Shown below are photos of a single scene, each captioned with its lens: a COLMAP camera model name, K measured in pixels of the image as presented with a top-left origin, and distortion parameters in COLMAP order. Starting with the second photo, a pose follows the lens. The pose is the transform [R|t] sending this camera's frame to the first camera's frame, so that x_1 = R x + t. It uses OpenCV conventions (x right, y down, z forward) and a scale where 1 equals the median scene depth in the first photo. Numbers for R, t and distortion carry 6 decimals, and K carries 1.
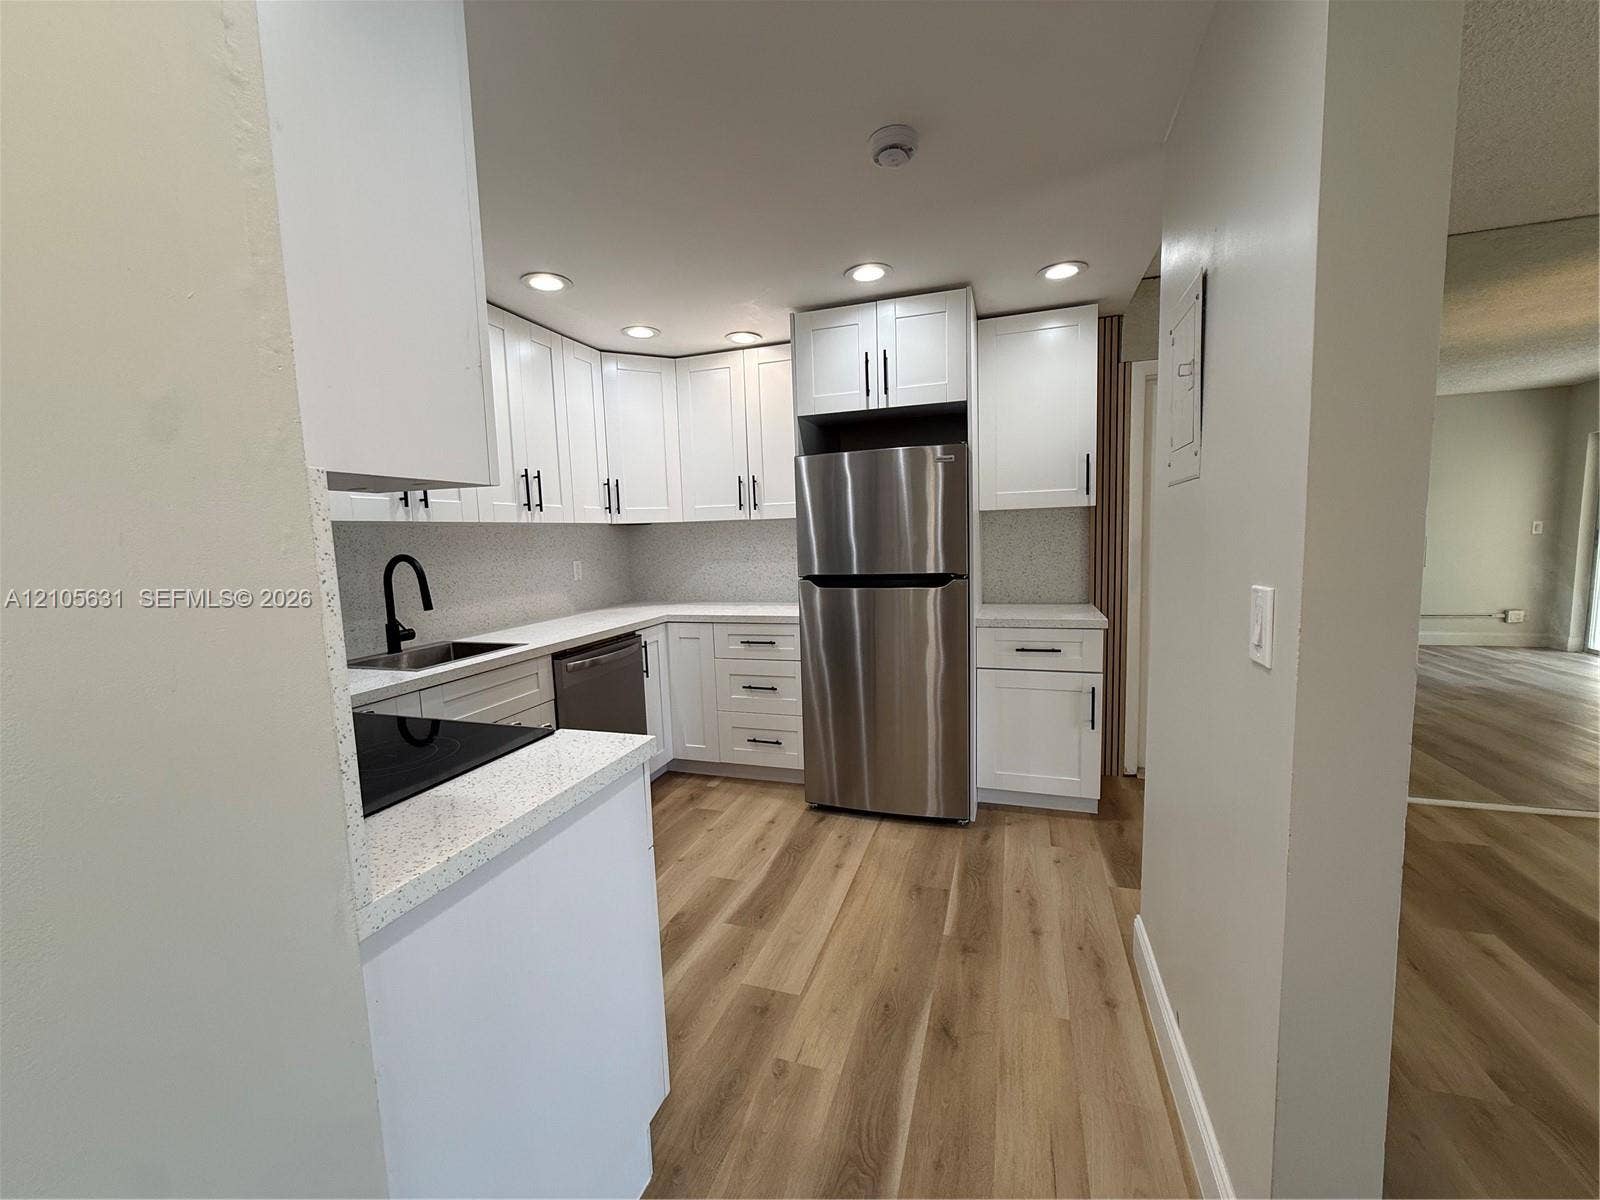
lens RADIAL K [[636.1, 0, 801.6], [0, 636.1, 598.9], [0, 0, 1]] dist [-0.001117, -0.000065]
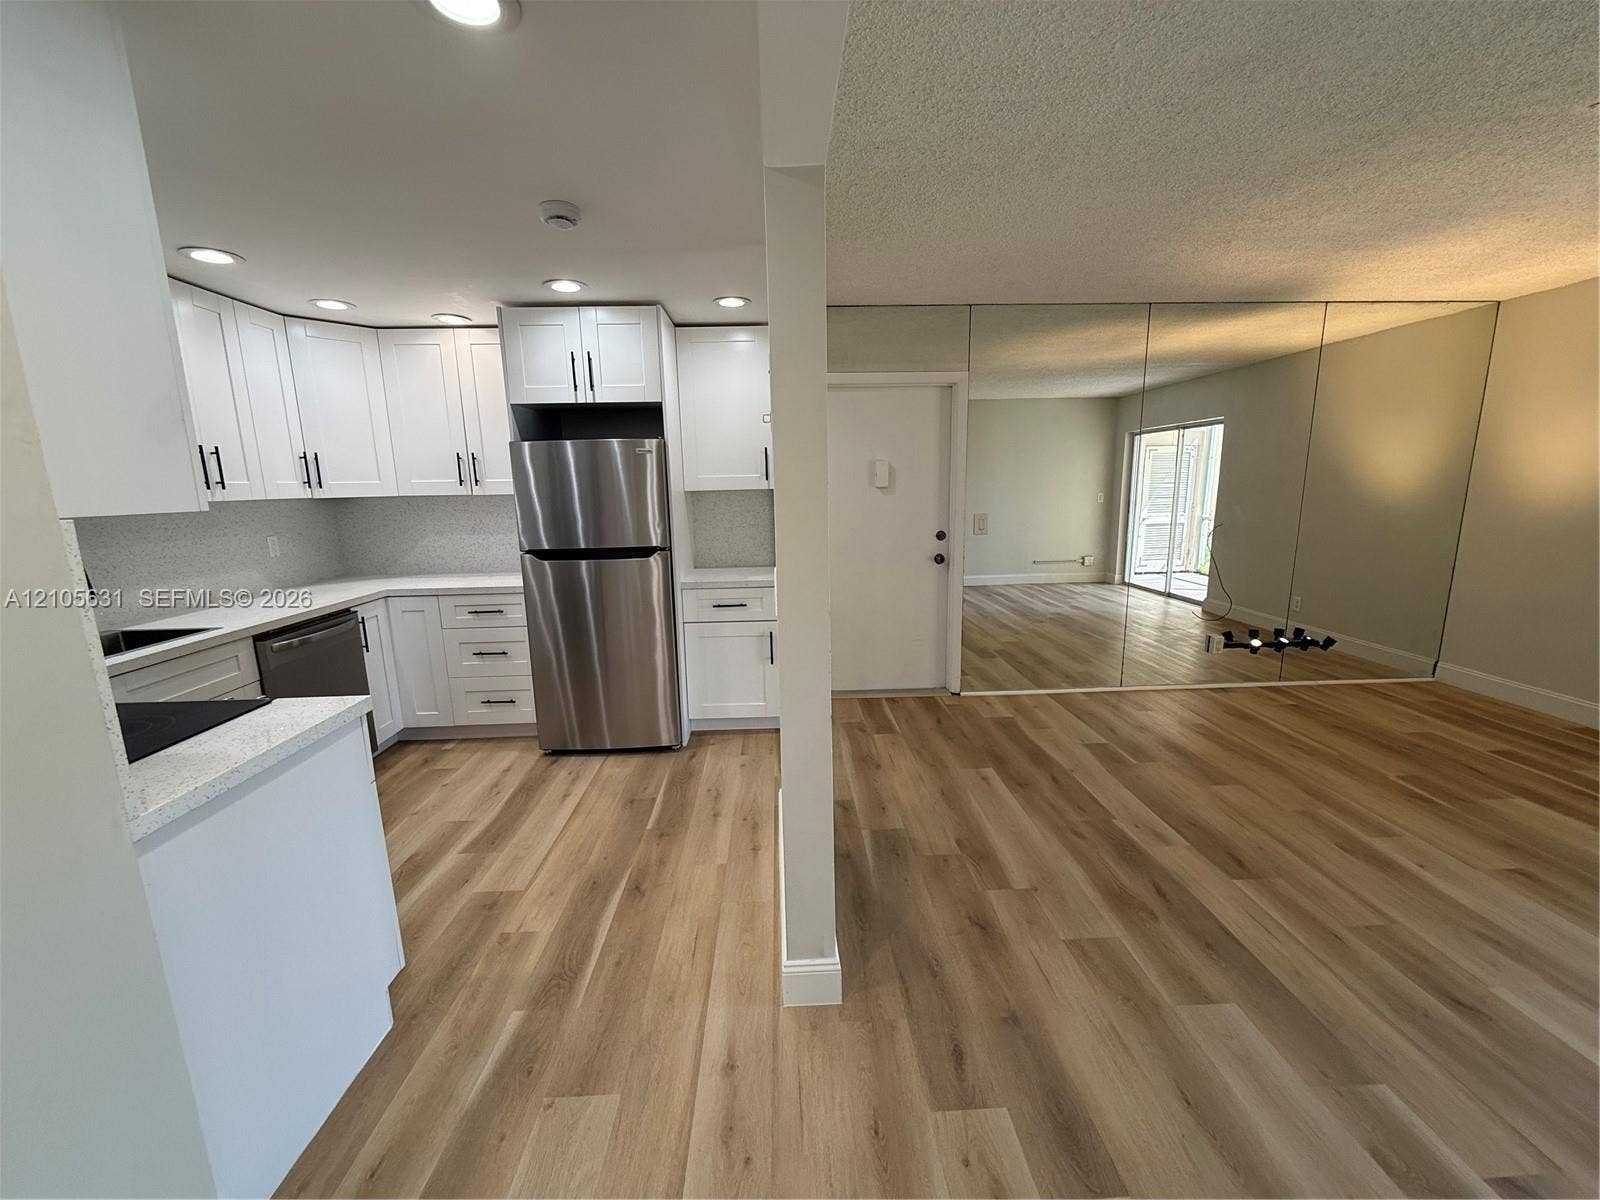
lens RADIAL K [[632.5, 0, 800.0], [0, 632.5, 600.0], [0, 0, 1]] dist [0.000666, 0.000061]
pose [[0.935842, -0.050351, 0.348804, 0.064804], [0.025297, 0.996786, 0.076017, -0.022105], [-0.351510, -0.062316, 0.934108, -0.214427]]
